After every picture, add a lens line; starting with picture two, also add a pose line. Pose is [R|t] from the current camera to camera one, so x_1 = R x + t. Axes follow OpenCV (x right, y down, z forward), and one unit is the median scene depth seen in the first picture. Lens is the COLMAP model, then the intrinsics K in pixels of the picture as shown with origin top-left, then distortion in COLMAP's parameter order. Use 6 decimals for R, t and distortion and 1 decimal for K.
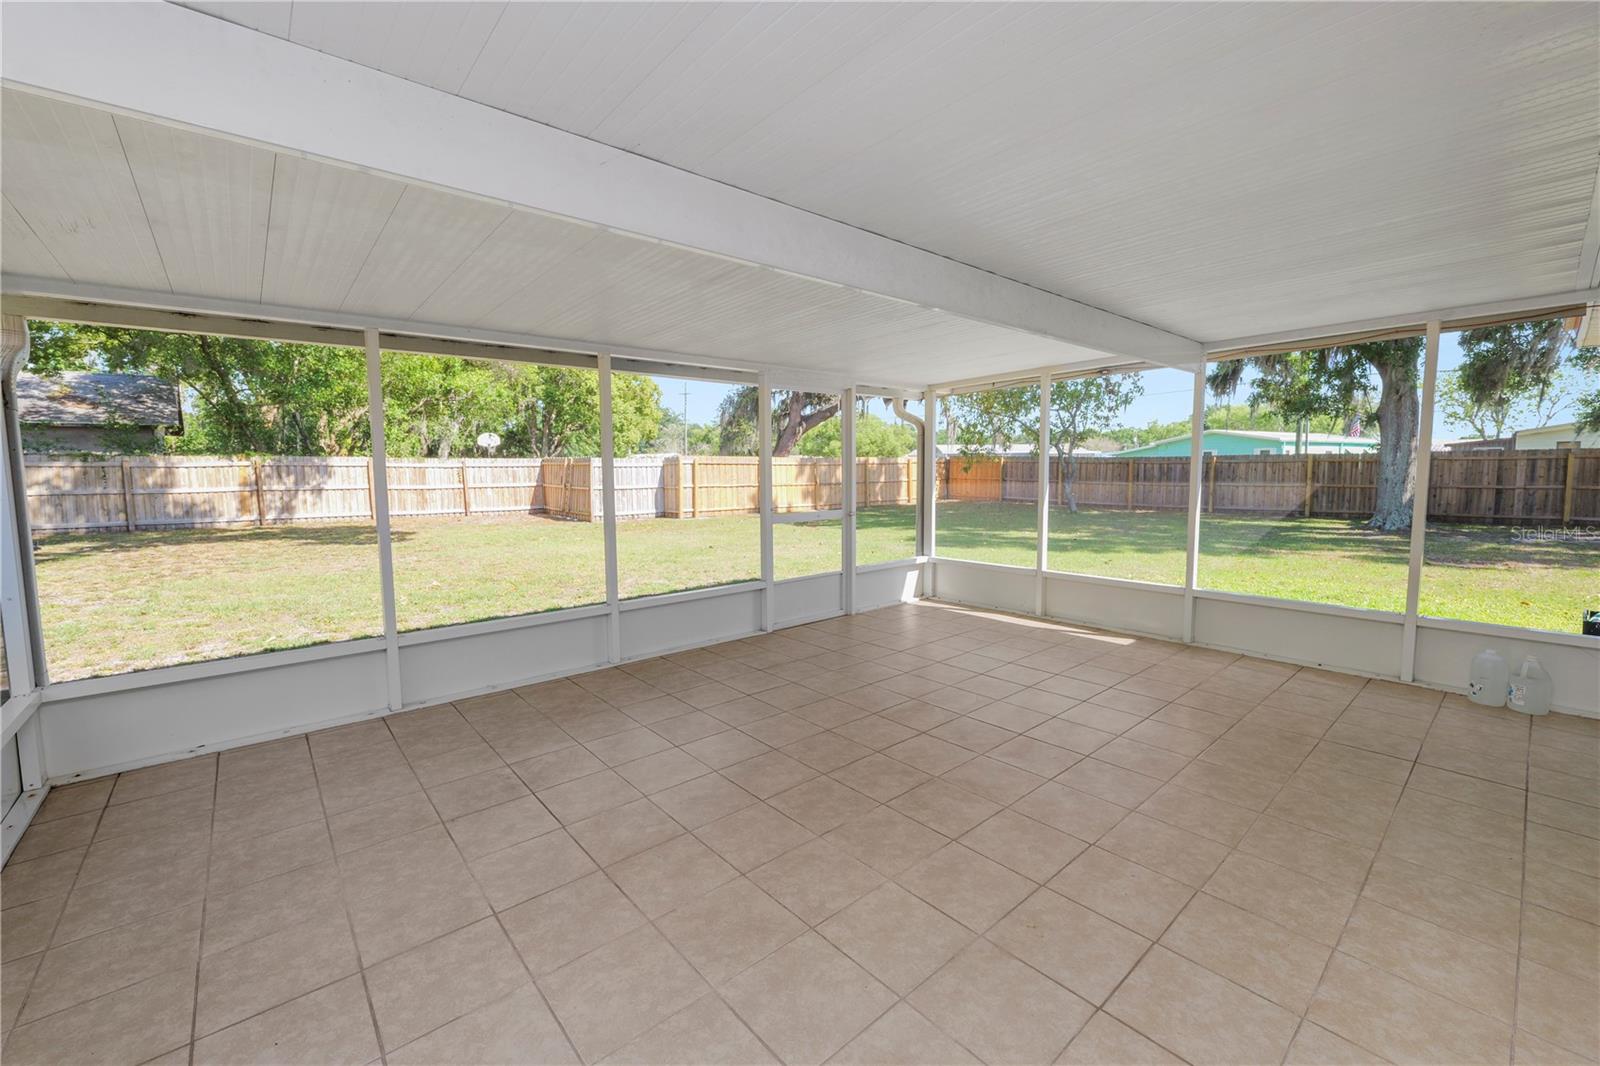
lens RADIAL K [[650.9, 0, 798.4], [0, 650.9, 527.8], [0, 0, 1]] dist [-0.012835, 0.000852]
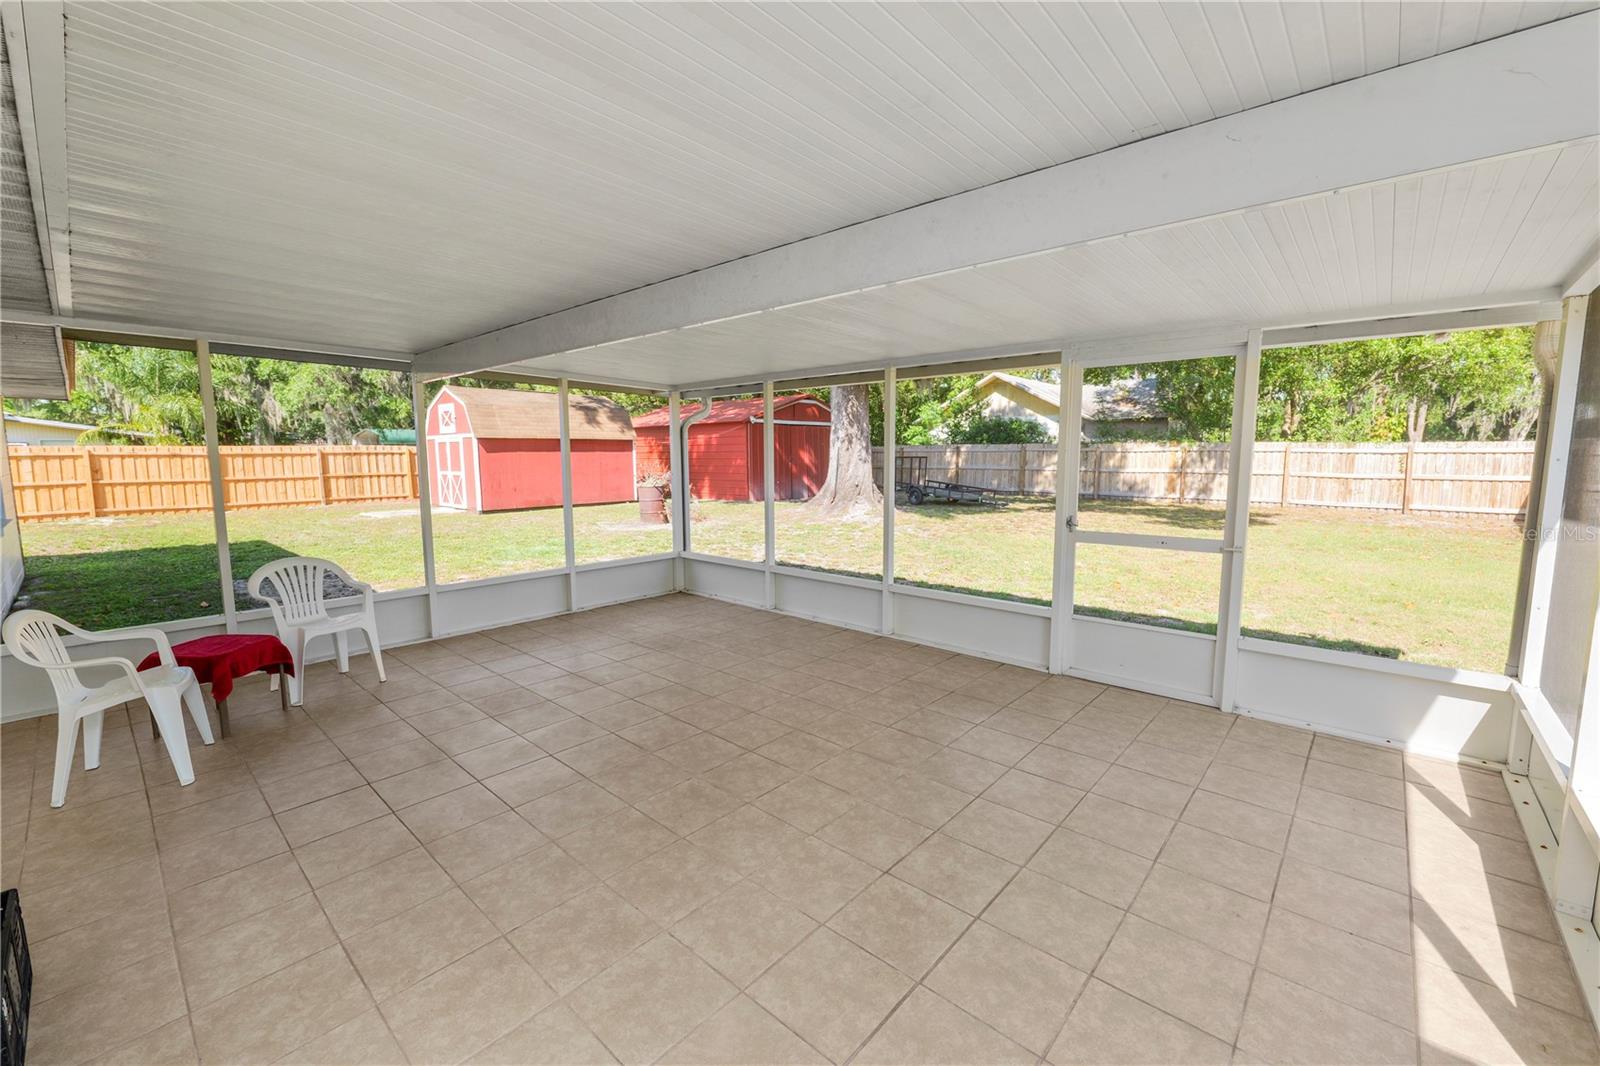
lens RADIAL K [[650.9, 0, 796.1], [0, 650.9, 530.7], [0, 0, 1]] dist [-0.012835, 0.000852]
pose [[0.124502, 0.123213, -0.984539, 0.917629], [-0.089106, 0.989639, 0.112583, -0.102741], [0.988210, 0.073711, 0.134191, 0.752395]]
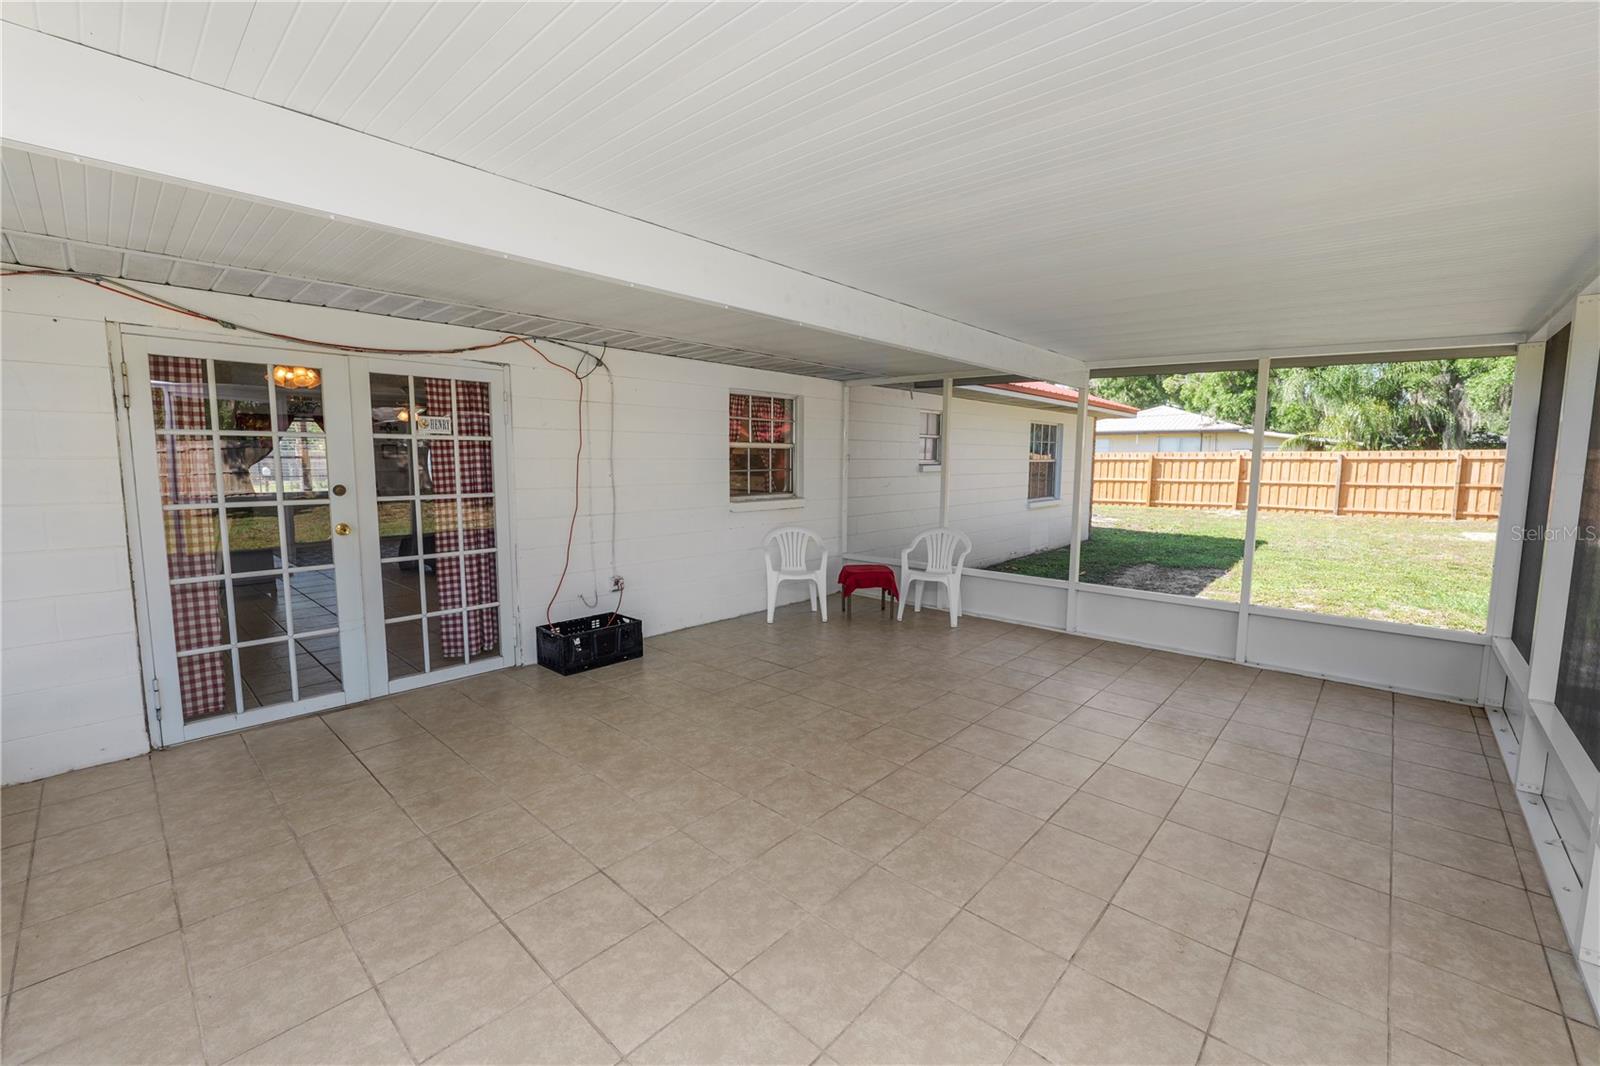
lens RADIAL K [[650.9, 0, 802.2], [0, 650.9, 528.6], [0, 0, 1]] dist [-0.012835, 0.000852]
pose [[-0.992461, 0.015042, -0.121634, 0.298663], [-0.009470, 0.980061, 0.198472, -0.157221], [0.122194, 0.198128, -0.972530, 1.437453]]
